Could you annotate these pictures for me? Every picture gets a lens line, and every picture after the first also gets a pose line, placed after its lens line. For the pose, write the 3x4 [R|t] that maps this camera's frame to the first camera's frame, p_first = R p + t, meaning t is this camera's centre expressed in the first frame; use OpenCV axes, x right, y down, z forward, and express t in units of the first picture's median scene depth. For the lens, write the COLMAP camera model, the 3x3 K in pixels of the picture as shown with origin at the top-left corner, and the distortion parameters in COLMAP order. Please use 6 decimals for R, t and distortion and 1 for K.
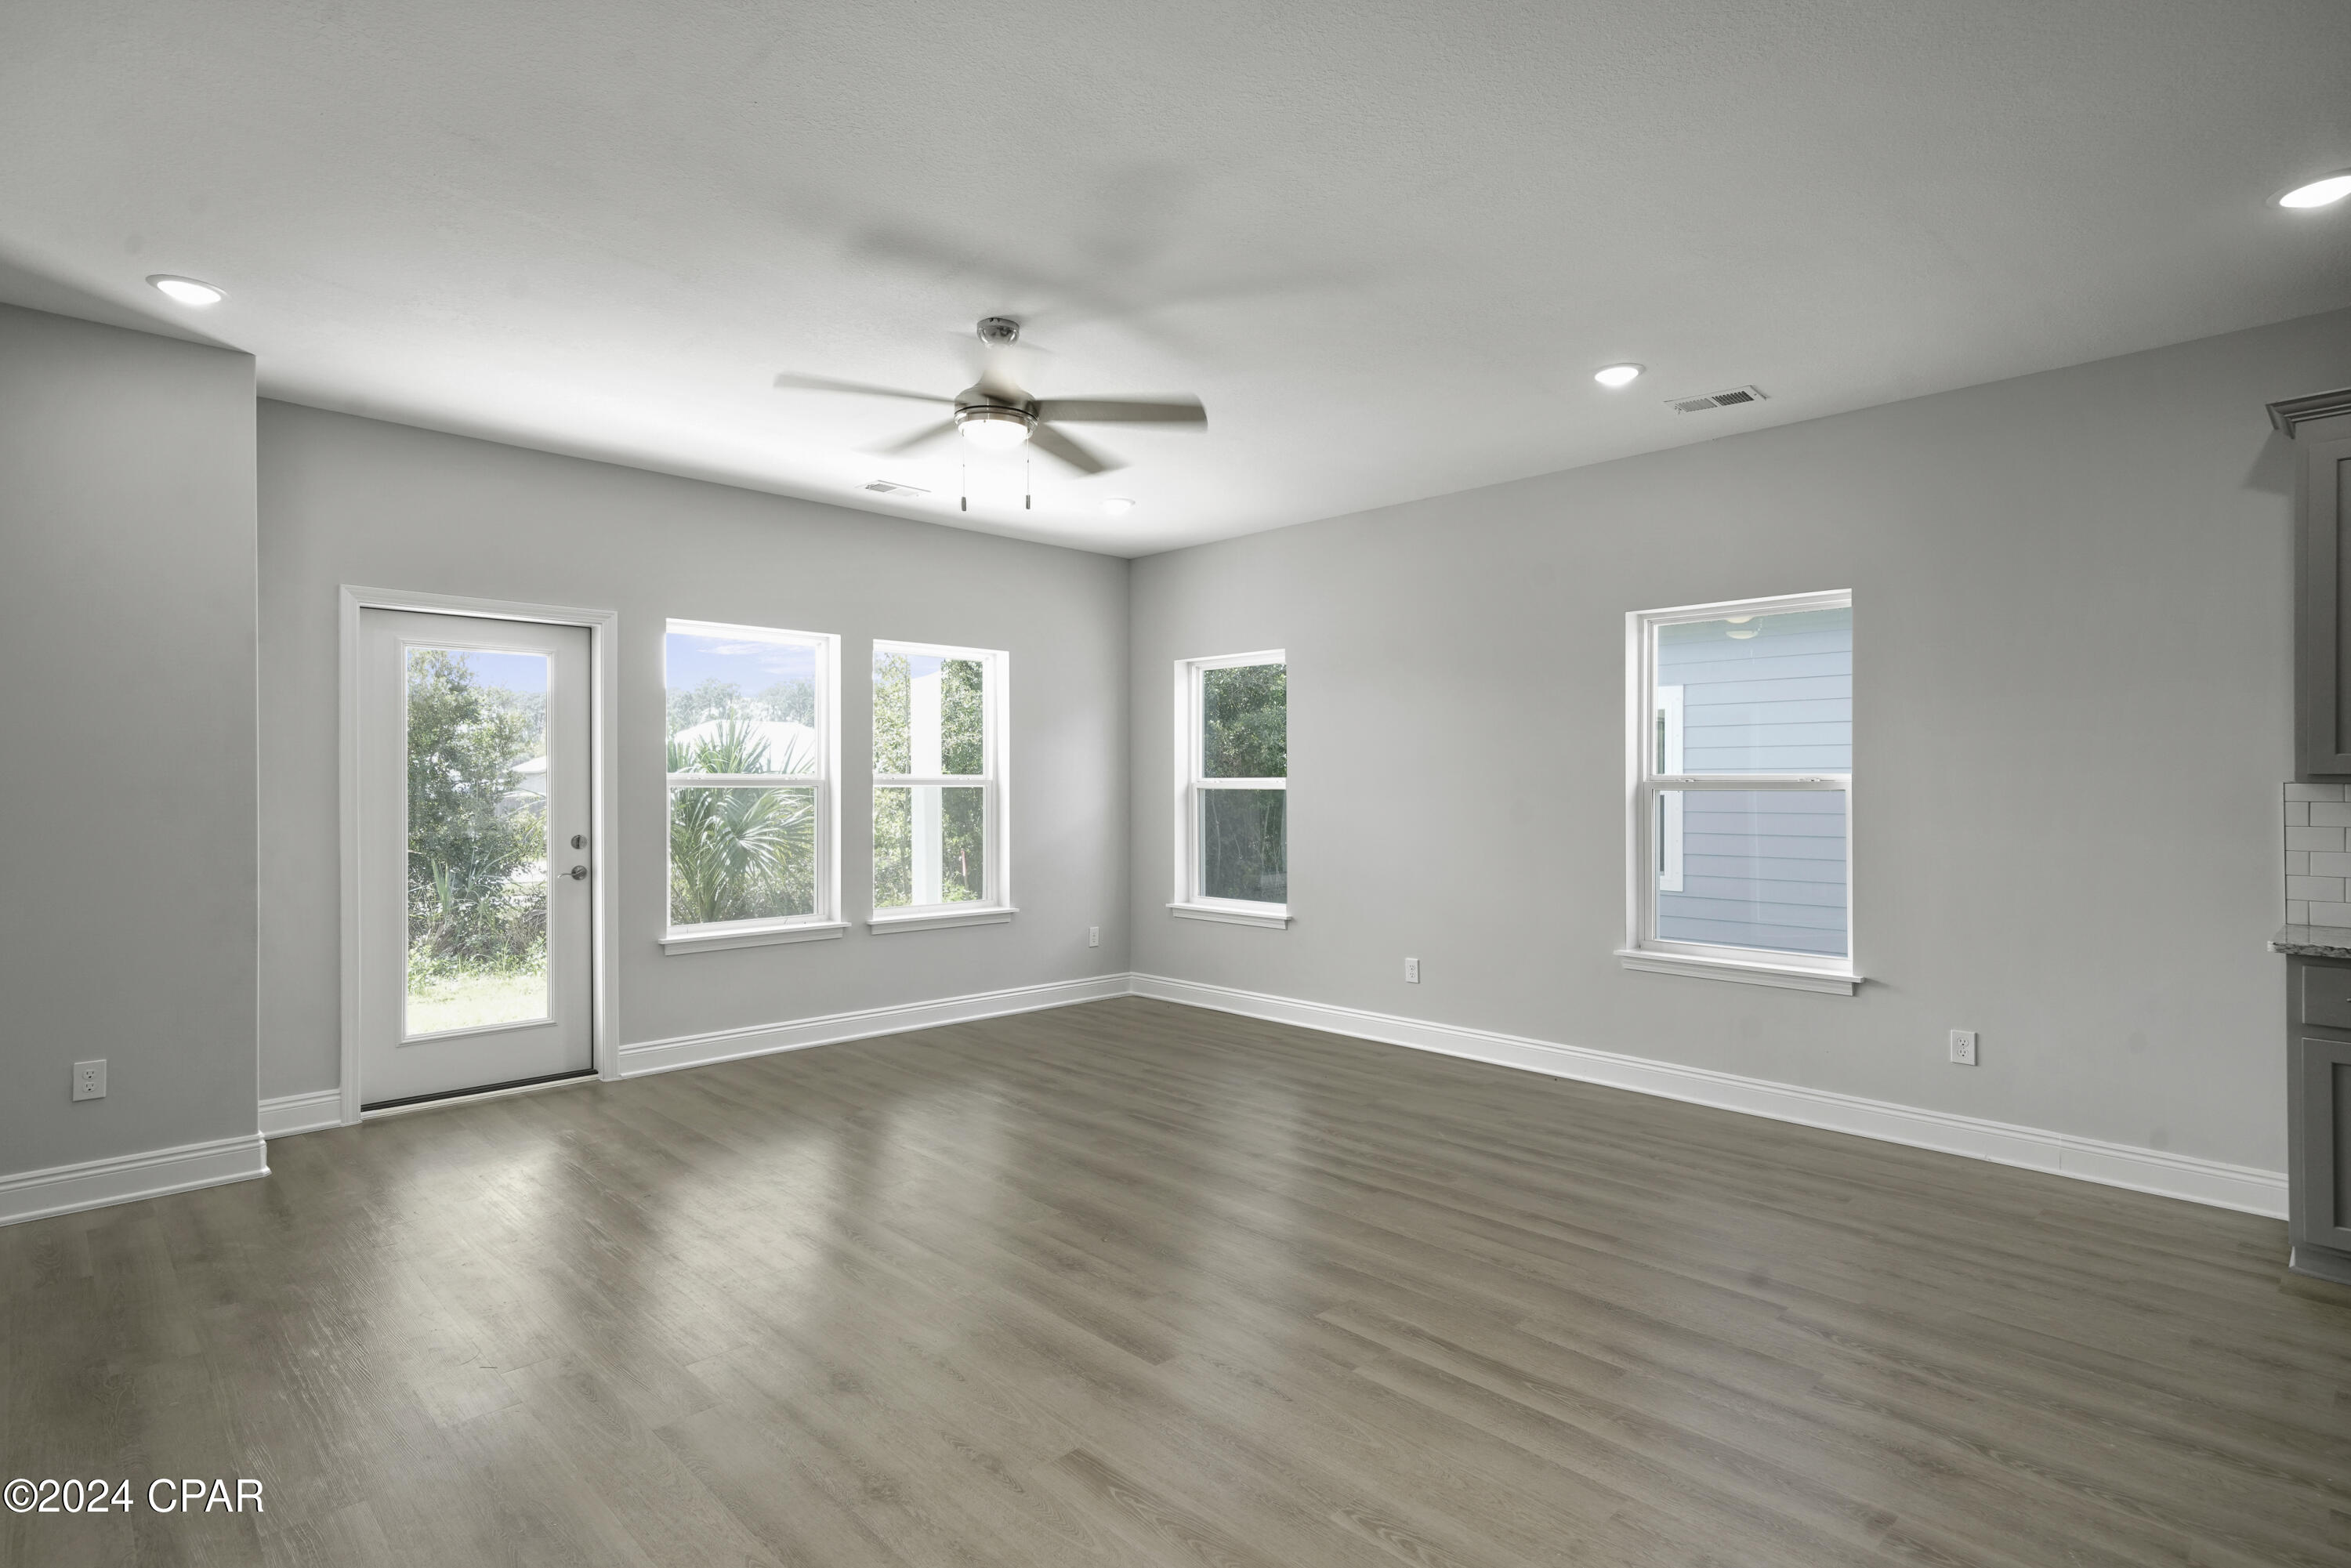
lens RADIAL K [[1206.2, 0, 1170.3], [0, 1206.2, 775.7], [0, 0, 1]] dist [0.011186, -0.000671]
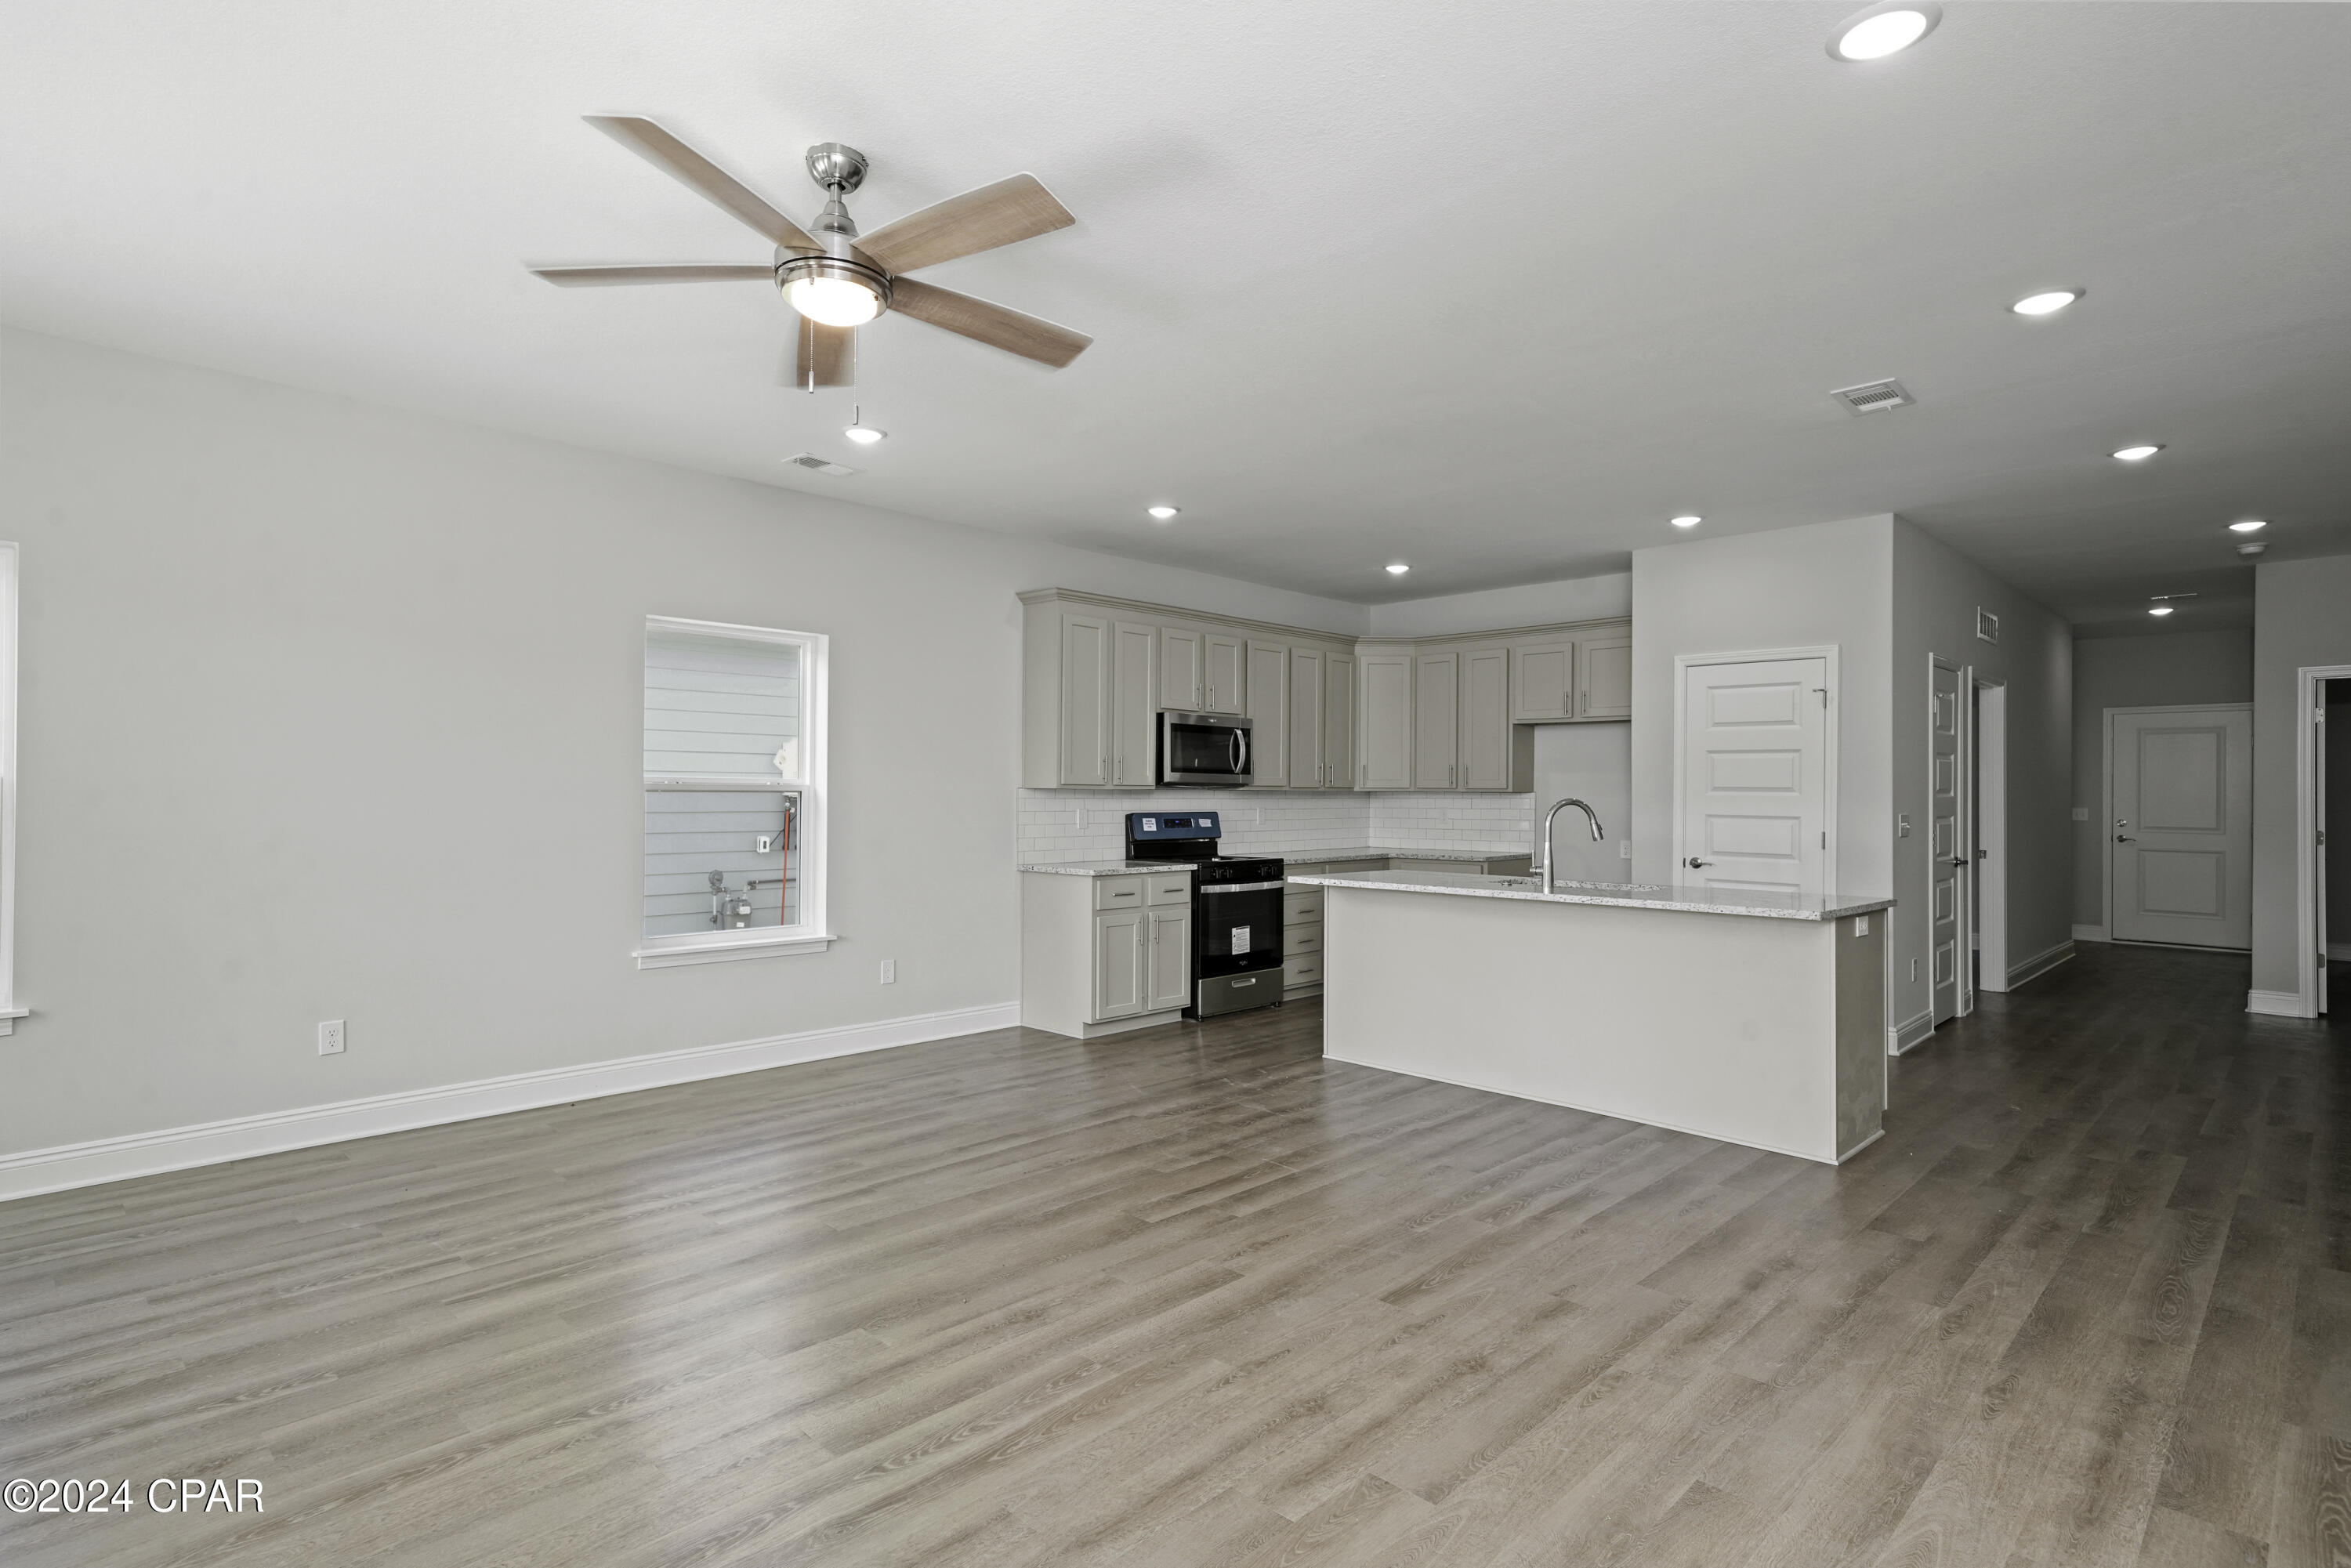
lens RADIAL K [[1206.2, 0, 1170.3], [0, 1206.2, 775.7], [0, 0, 1]] dist [0.011186, -0.000671]
pose [[-0.044837, 0.012799, 0.998912, -1.004088], [-0.013590, 0.999818, -0.013420, 0.009356], [-0.998902, -0.014177, -0.044655, 0.943573]]
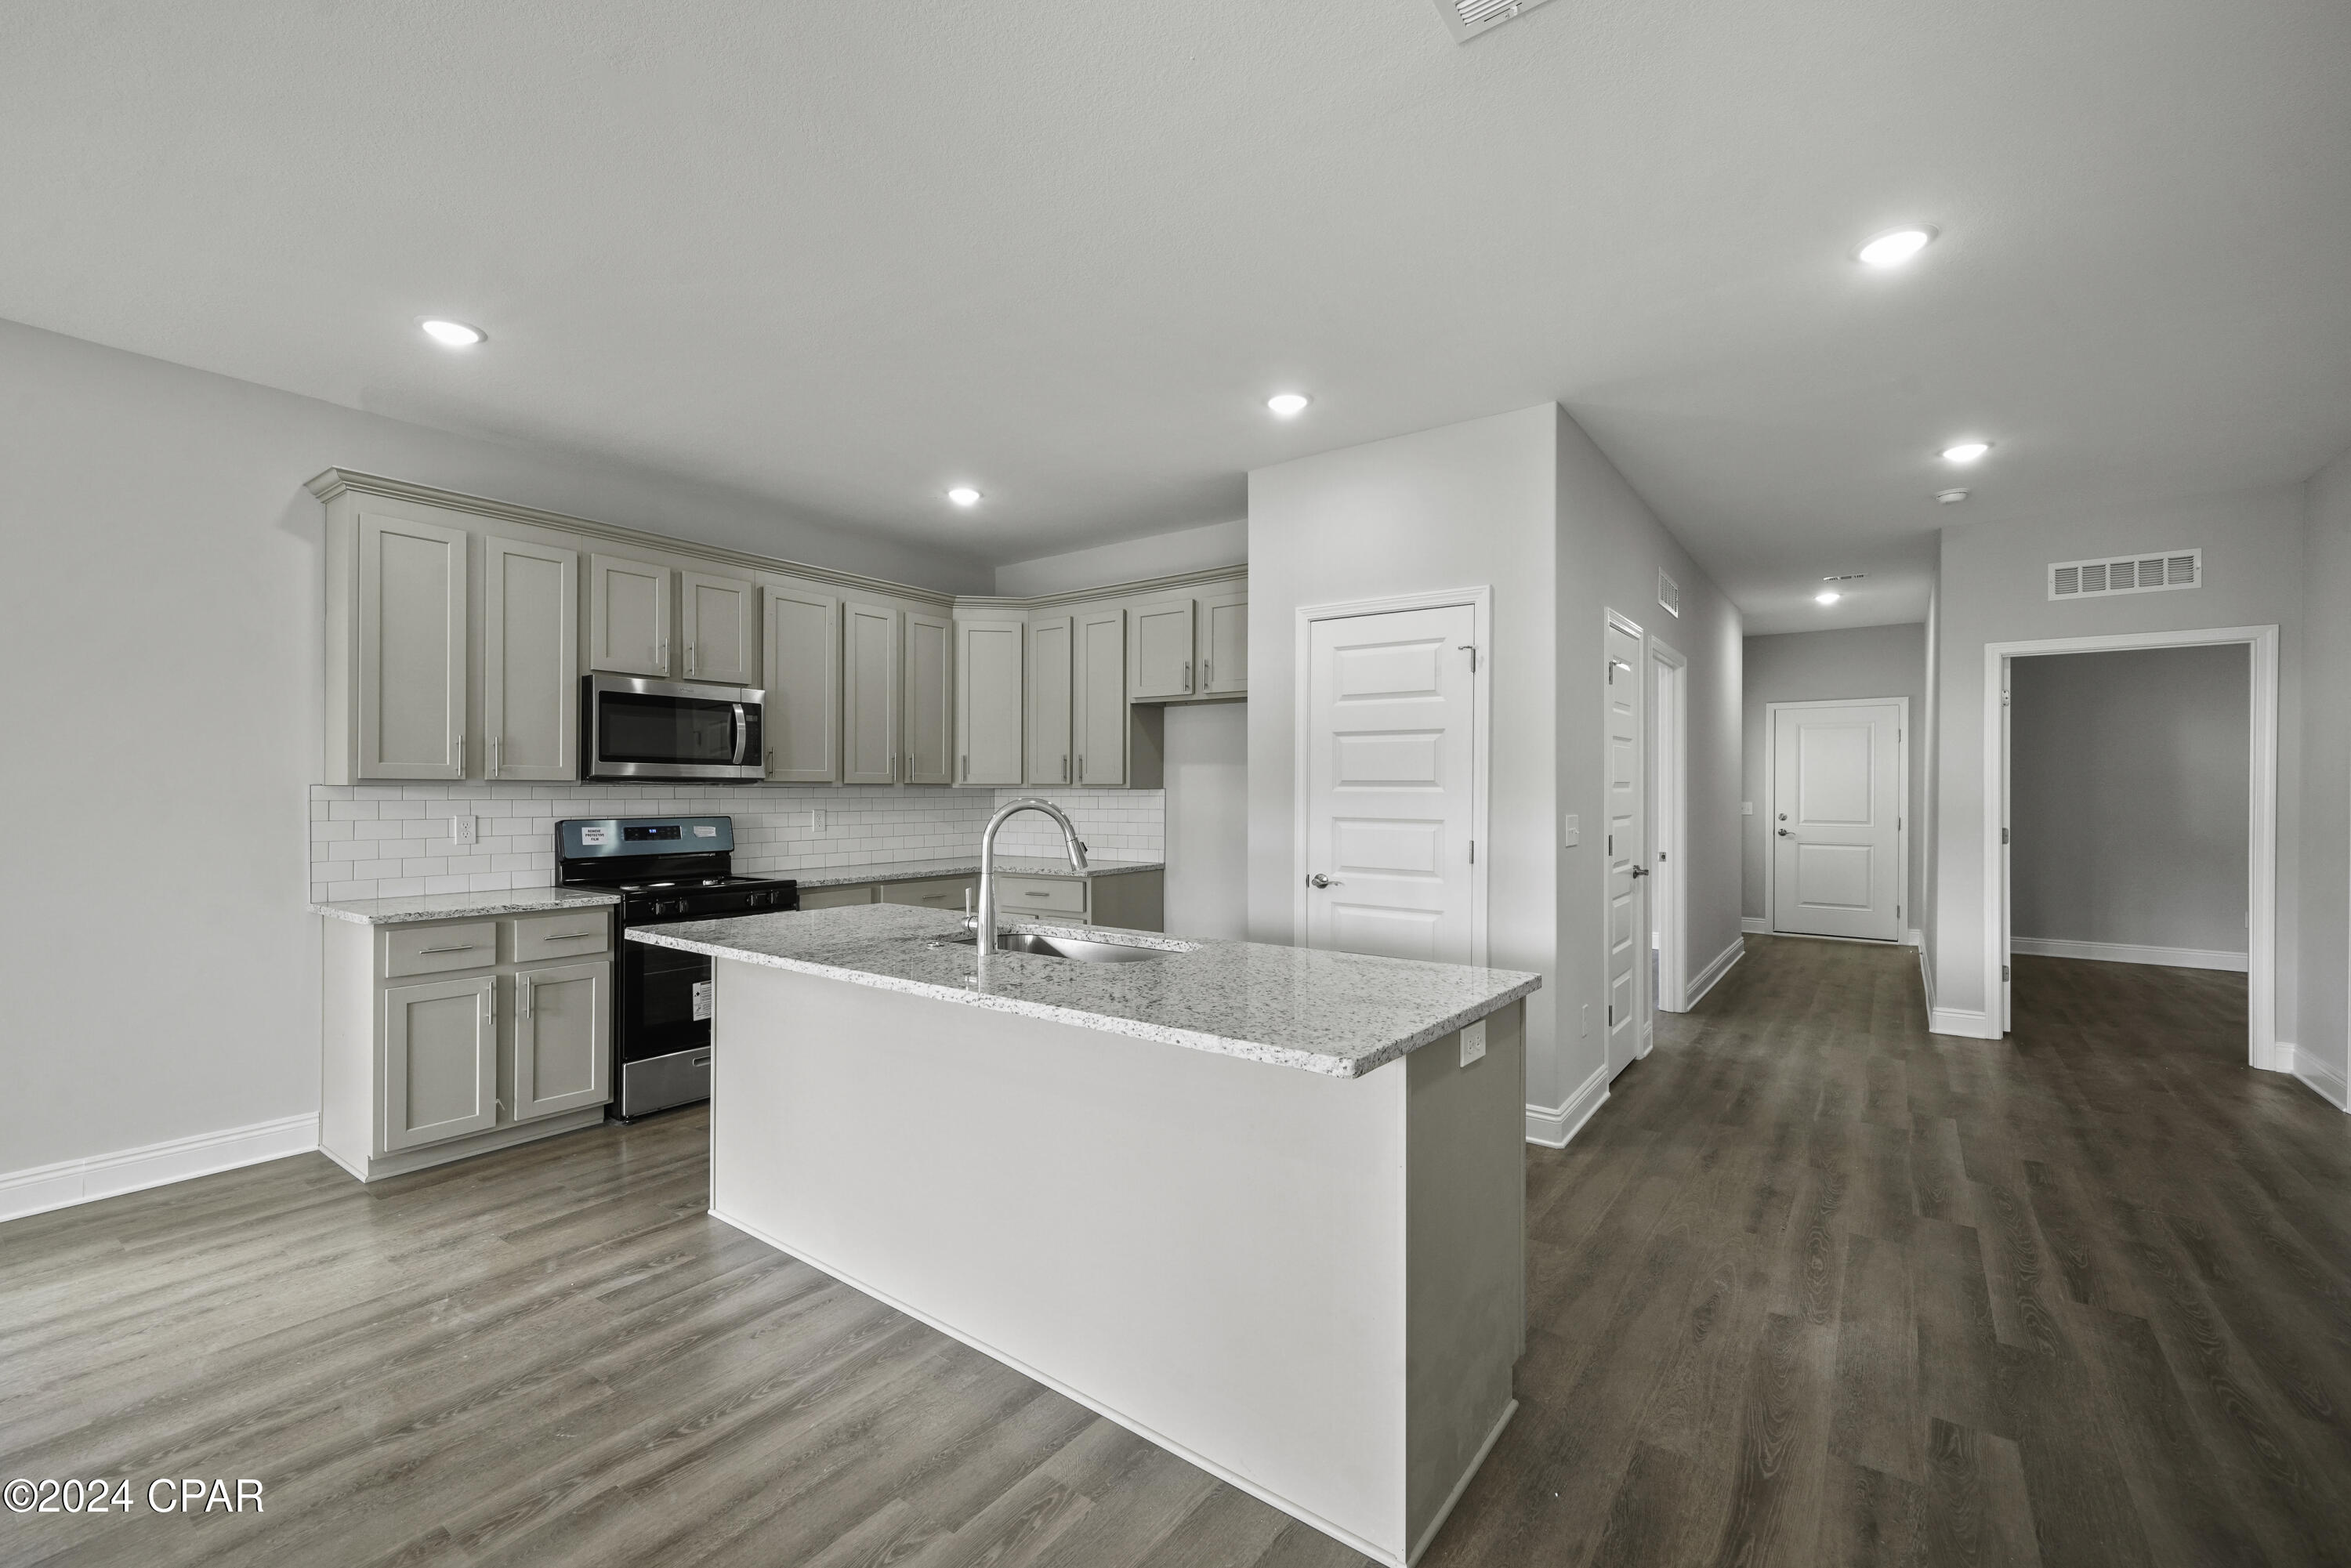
lens RADIAL K [[974.2, 0, 1175.5], [0, 974.2, 784.0], [0, 0, 1]] dist [-0.000653, -0.000118]
pose [[-0.187819, 0.002196, 0.982201, -0.204949], [-0.010235, 0.999939, -0.004193, -0.000158], [-0.982150, -0.010840, -0.187785, 0.391109]]
